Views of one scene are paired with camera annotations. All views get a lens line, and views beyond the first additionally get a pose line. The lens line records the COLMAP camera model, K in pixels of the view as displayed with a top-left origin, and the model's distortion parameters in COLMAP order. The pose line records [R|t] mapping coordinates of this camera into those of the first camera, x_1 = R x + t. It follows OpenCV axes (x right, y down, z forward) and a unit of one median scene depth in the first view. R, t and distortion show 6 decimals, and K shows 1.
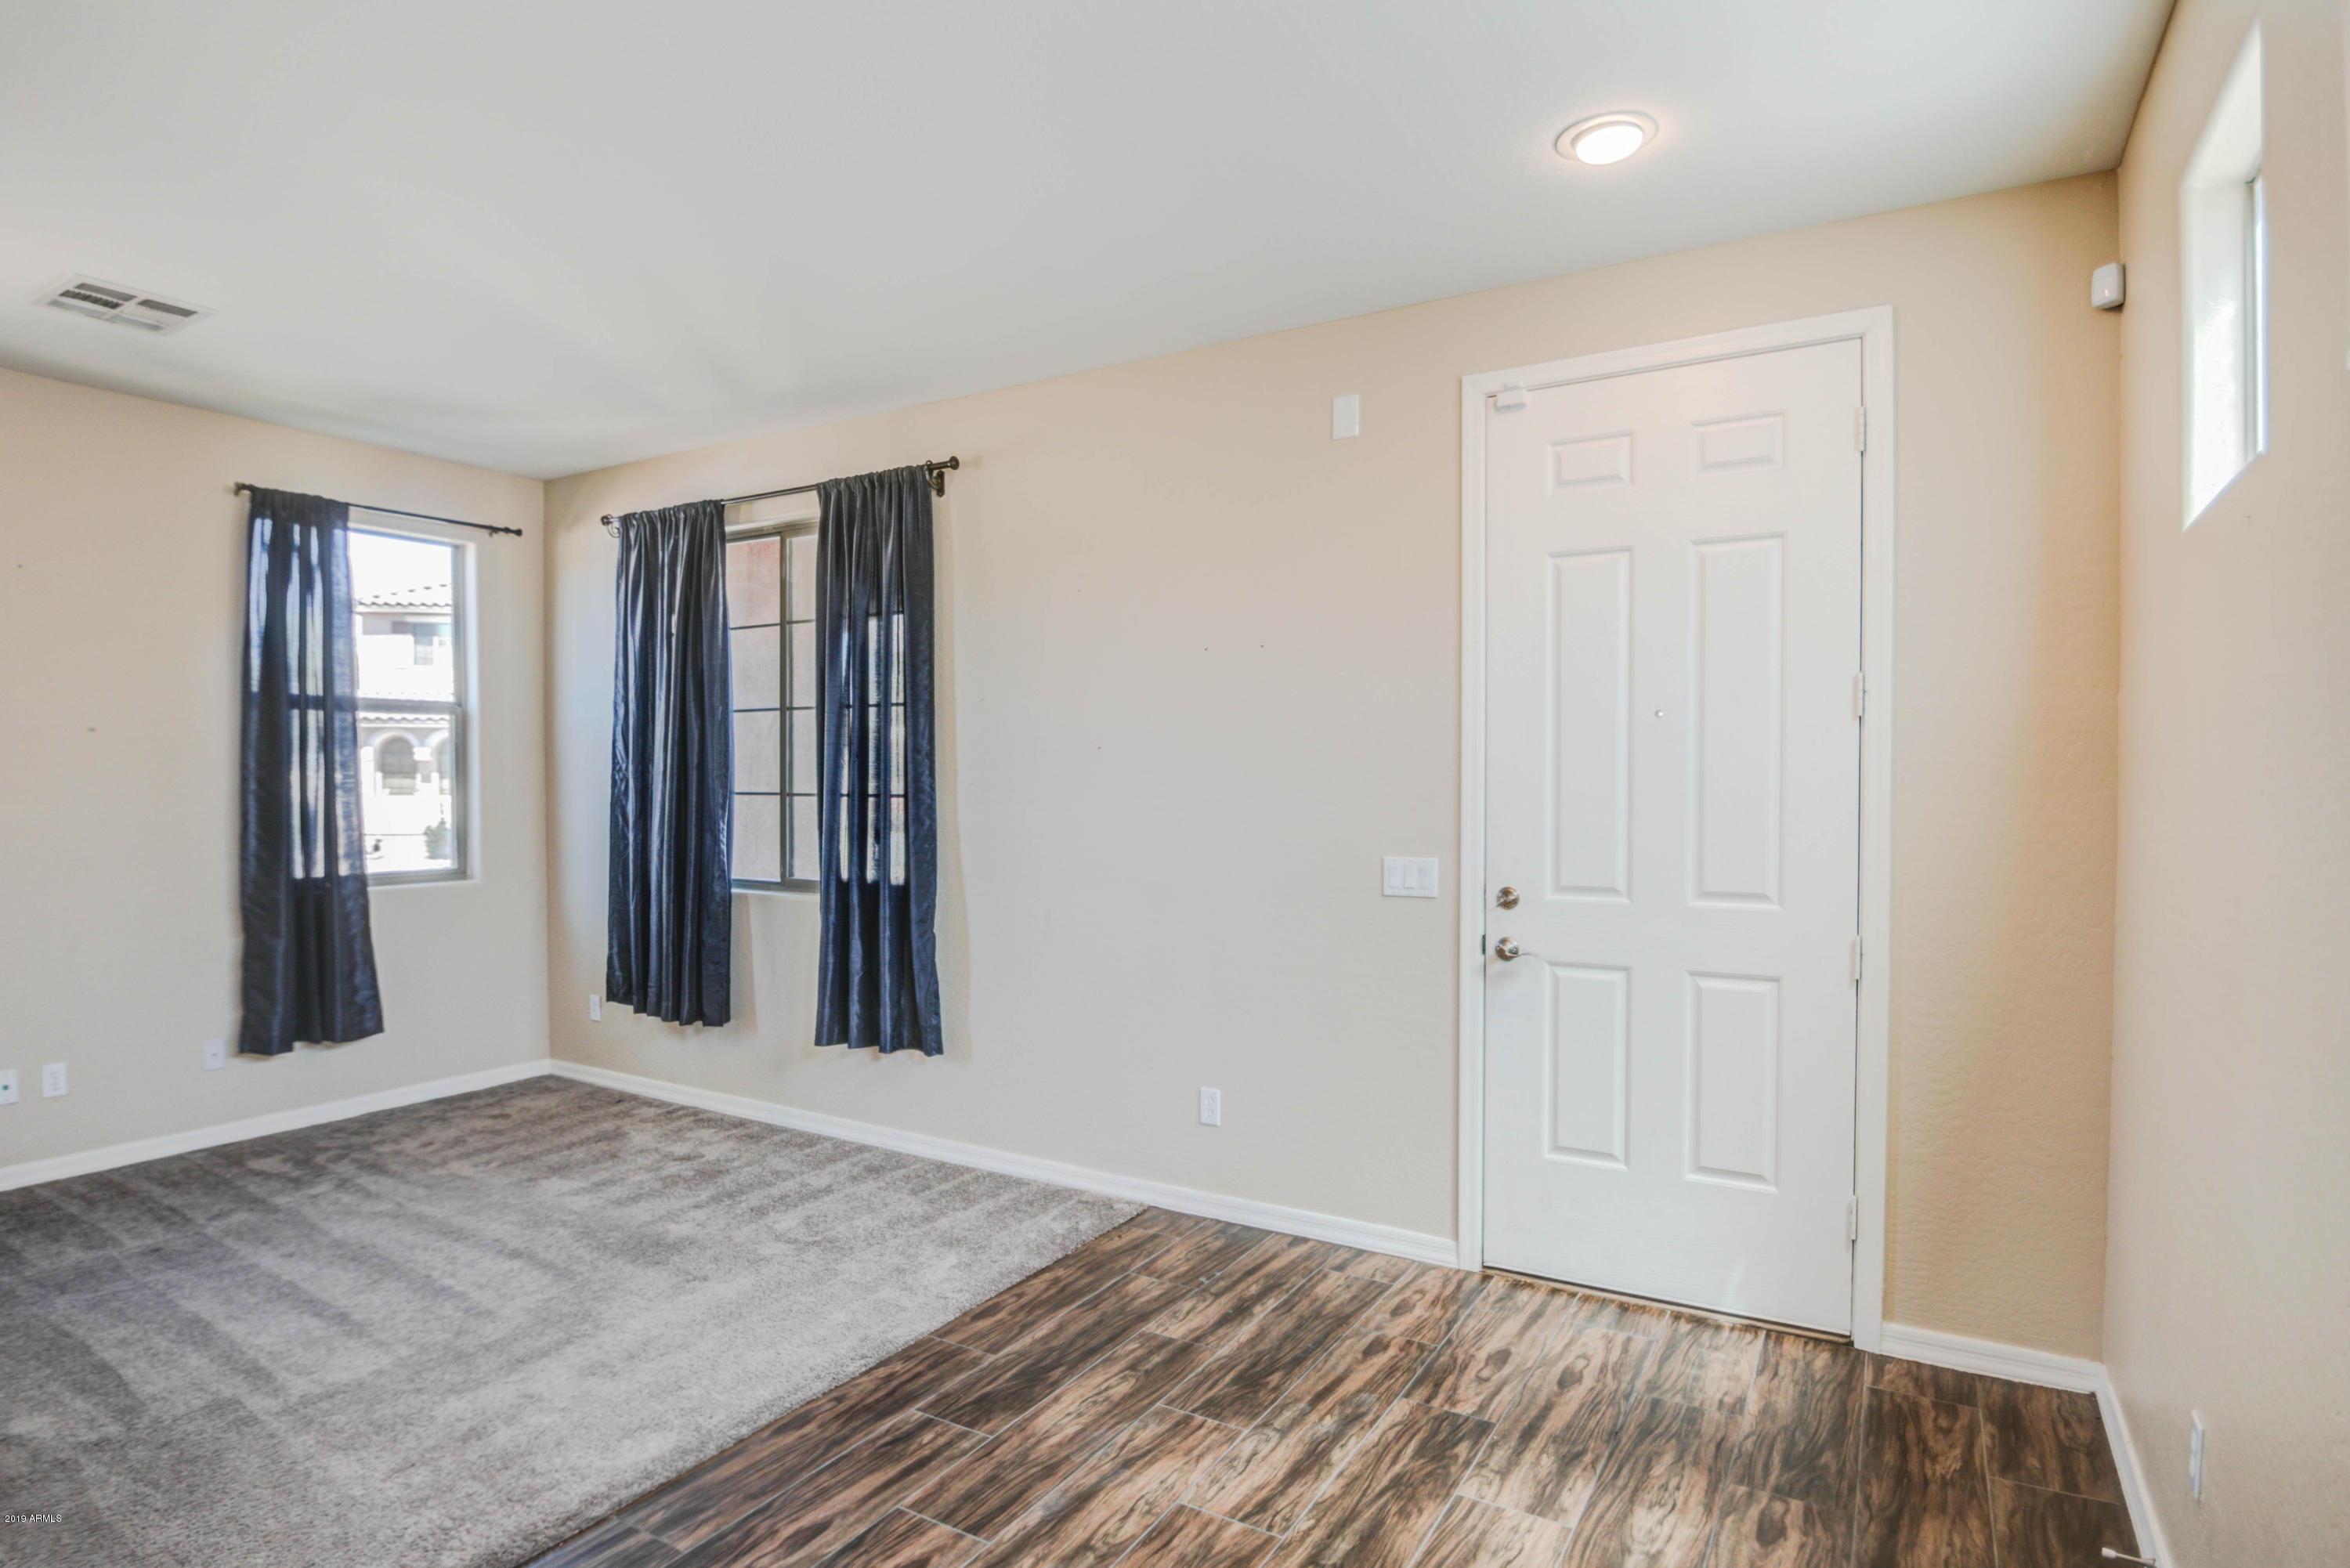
lens RADIAL K [[1240.6, 0, 1153.4], [0, 1240.6, 806.5], [0, 0, 1]] dist [-0.023372, -0.000035]
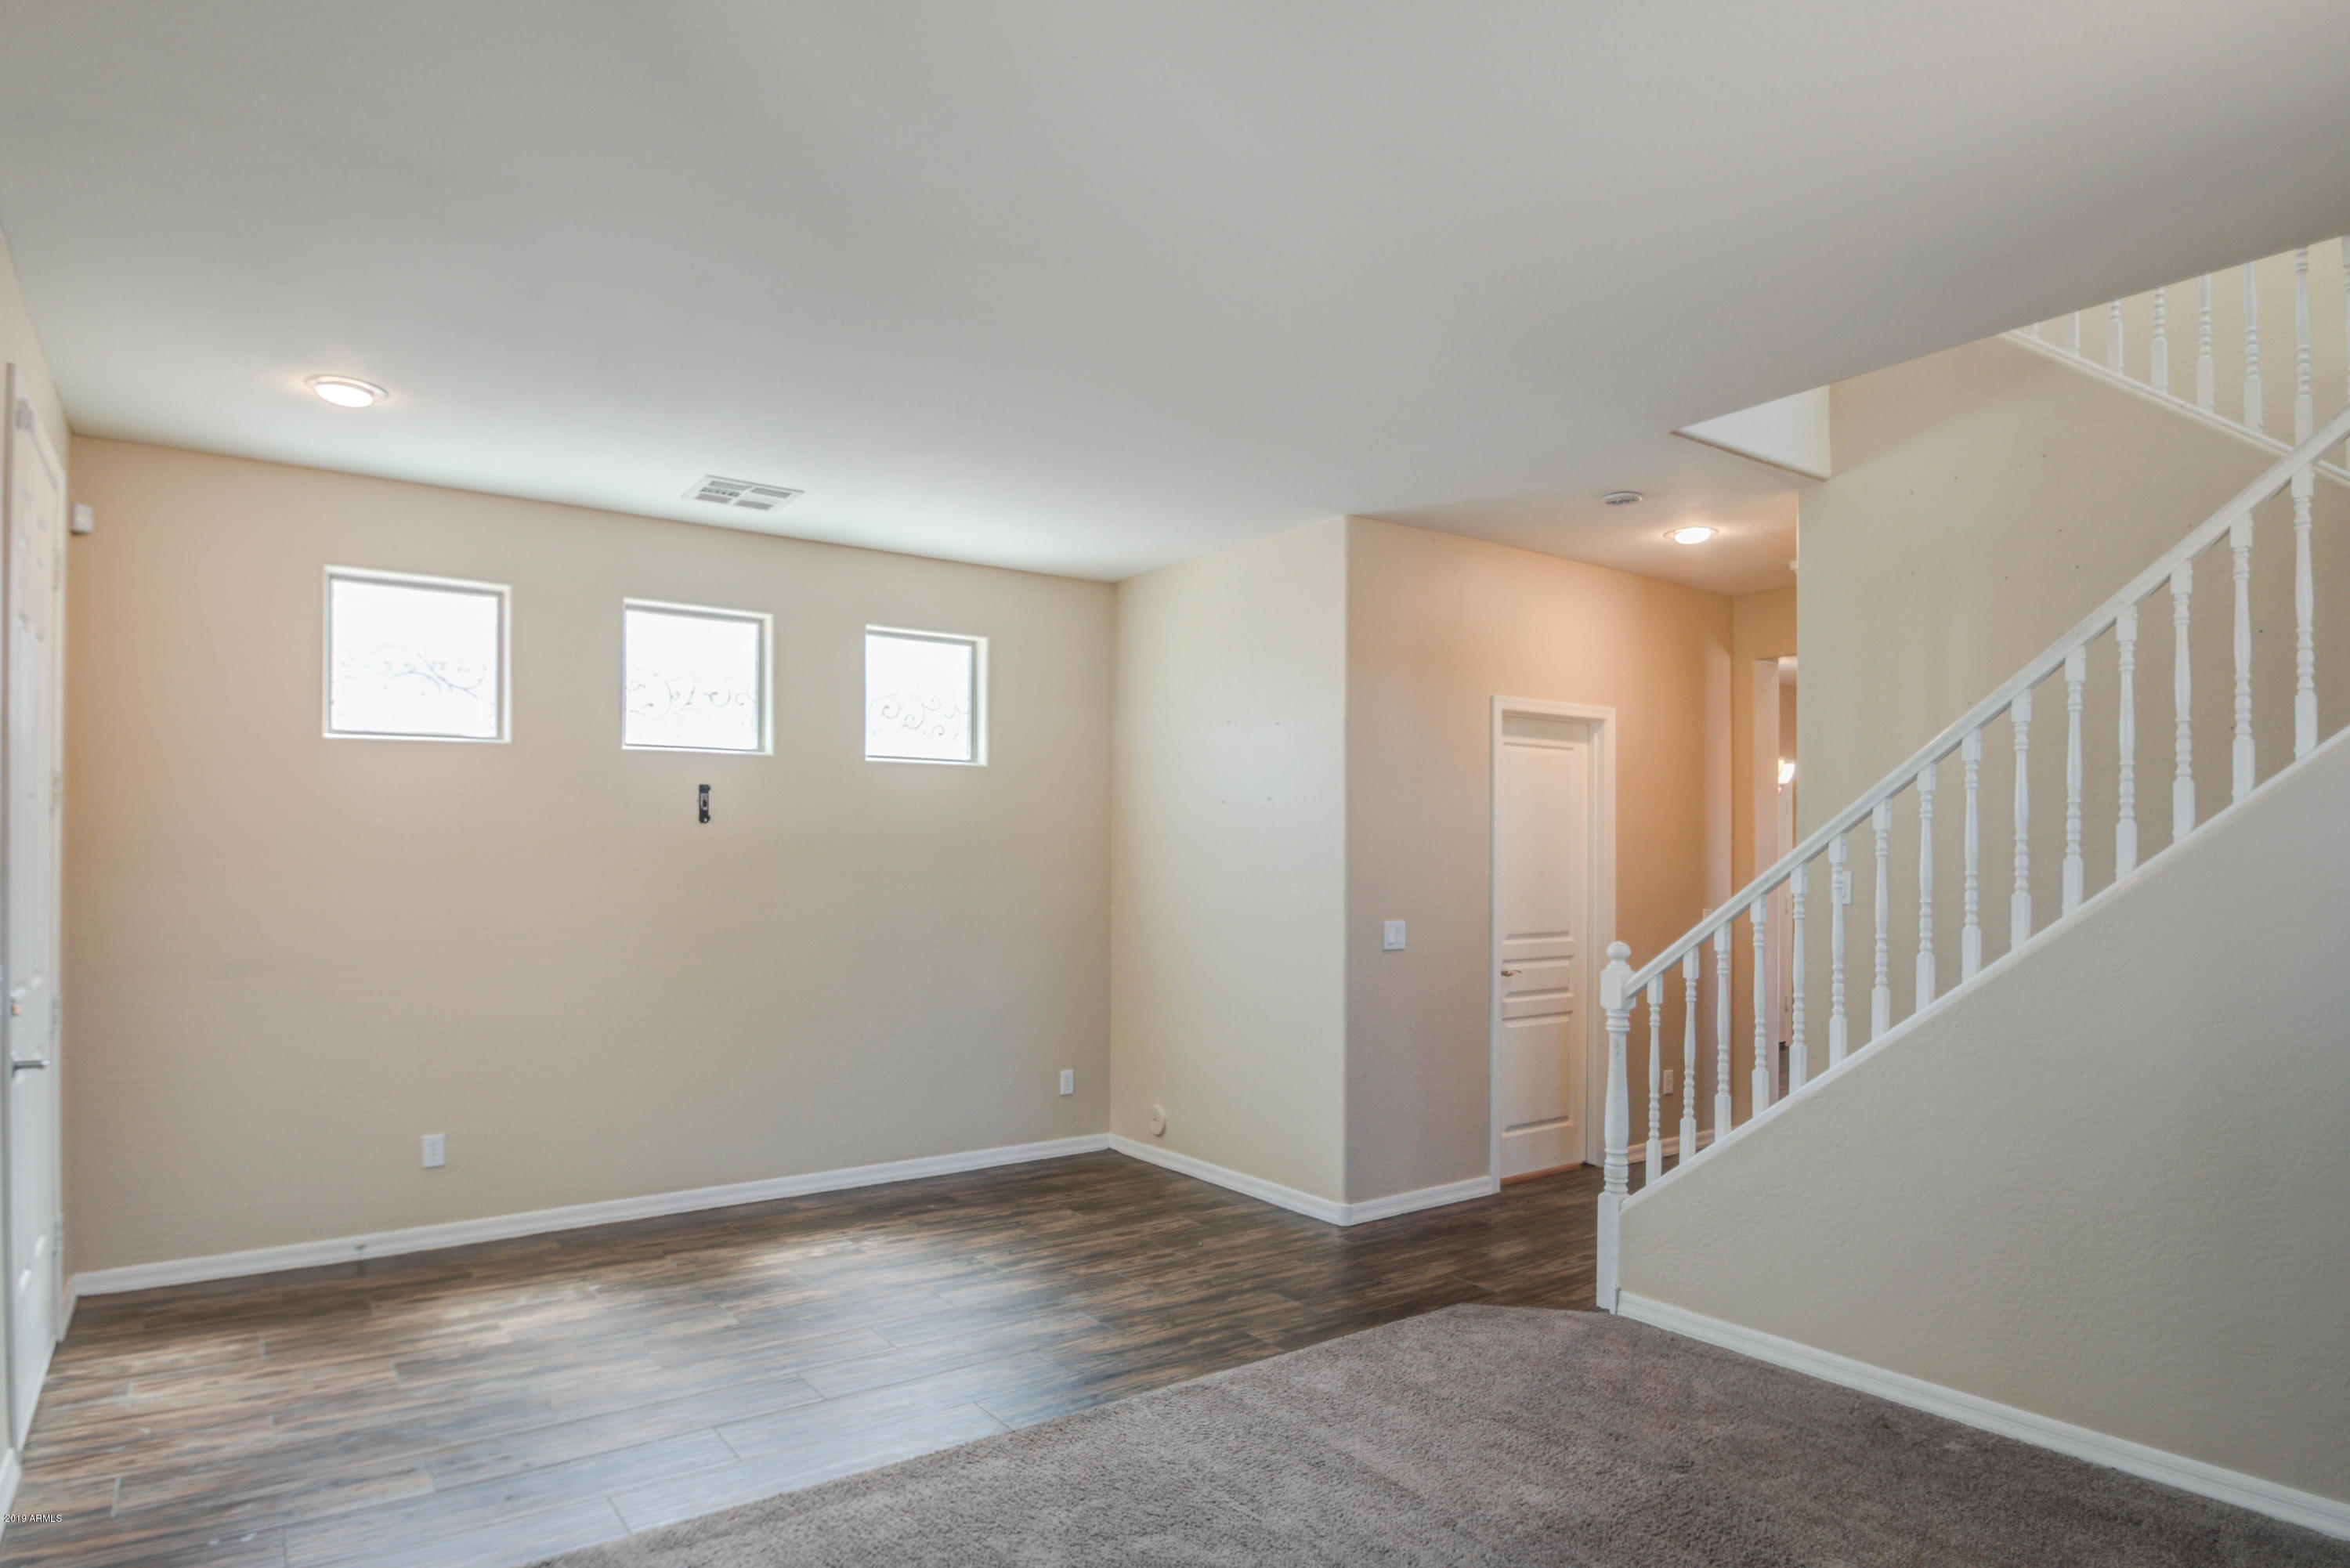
lens RADIAL K [[1279.3, 0, 1126.5], [0, 1279.3, 837.7], [0, 0, 1]] dist [-0.025557, 0.000113]
pose [[-0.914071, 0.005895, 0.405511, -0.668568], [0.002722, 0.999961, -0.008402, -0.022432], [-0.405545, -0.006576, -0.914051, 1.330847]]
